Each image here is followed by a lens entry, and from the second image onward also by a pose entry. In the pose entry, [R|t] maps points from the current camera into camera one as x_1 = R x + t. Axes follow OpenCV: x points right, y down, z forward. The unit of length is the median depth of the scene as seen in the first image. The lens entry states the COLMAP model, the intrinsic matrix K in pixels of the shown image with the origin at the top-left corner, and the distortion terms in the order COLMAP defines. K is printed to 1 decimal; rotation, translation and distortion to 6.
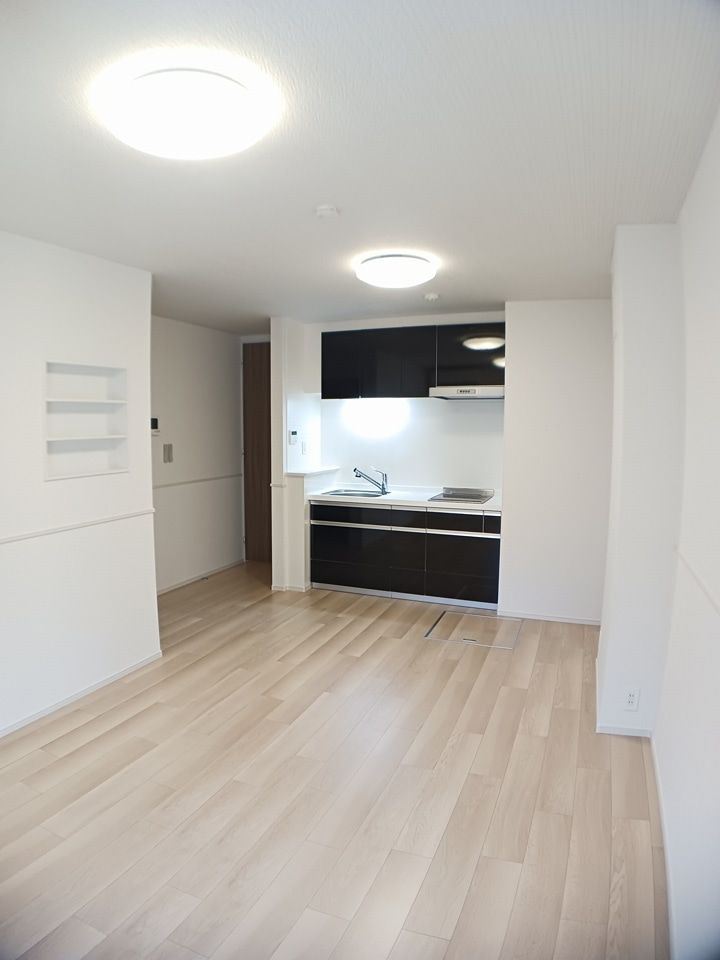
lens RADIAL K [[573.5, 0, 360.0], [0, 573.5, 480.0], [0, 0, 1]] dist [-0.178054, 0.019124]
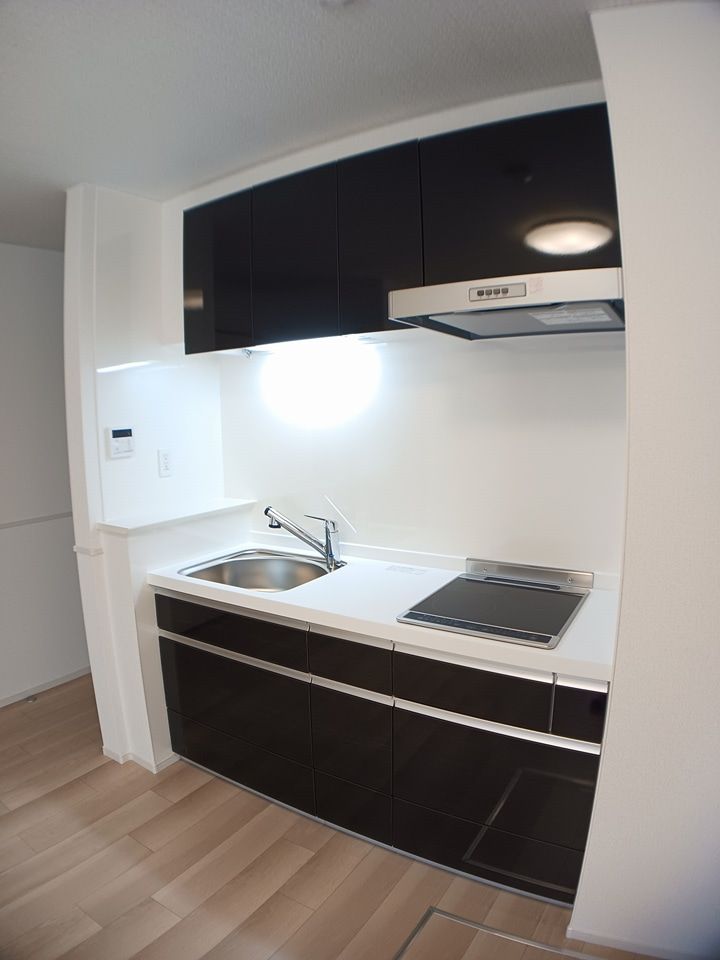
lens RADIAL K [[573.5, 0, 360.0], [0, 573.5, 480.0], [0, 0, 1]] dist [-0.178054, 0.019124]
pose [[0.982824, -0.003724, -0.184506, 0.151182], [0.009026, 0.999570, 0.027905, -0.057014], [0.184323, -0.029091, 0.982435, 0.613668]]
